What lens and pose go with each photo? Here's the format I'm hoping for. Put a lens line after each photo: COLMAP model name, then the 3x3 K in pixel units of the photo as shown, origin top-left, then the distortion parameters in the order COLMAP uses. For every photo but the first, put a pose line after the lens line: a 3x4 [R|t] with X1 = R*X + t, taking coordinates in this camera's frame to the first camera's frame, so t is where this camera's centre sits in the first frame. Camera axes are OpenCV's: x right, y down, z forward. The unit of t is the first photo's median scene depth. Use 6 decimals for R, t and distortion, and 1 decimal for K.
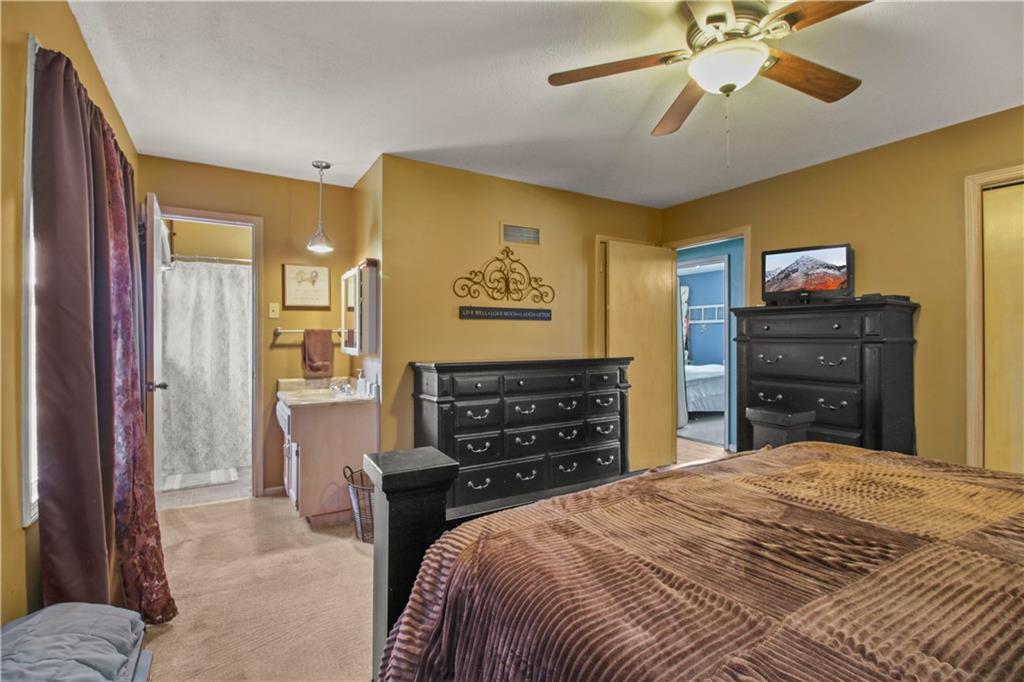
lens RADIAL K [[472.1, 0, 512.6], [0, 472.1, 337.9], [0, 0, 1]] dist [-0.003128, -0.011582]
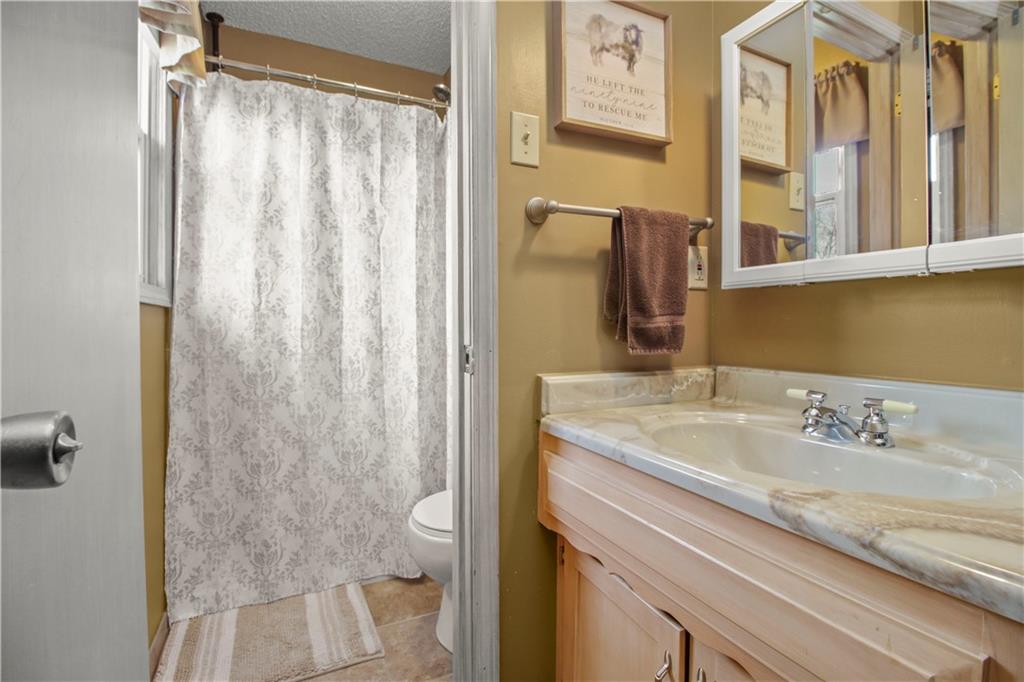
lens RADIAL K [[472.1, 0, 510.3], [0, 472.1, 338.7], [0, 0, 1]] dist [-0.003128, -0.011582]
pose [[0.995050, -0.000187, -0.099379, -0.424936], [0.002084, 0.999818, 0.018988, 0.052789], [0.099358, -0.019101, 0.994868, 0.616363]]
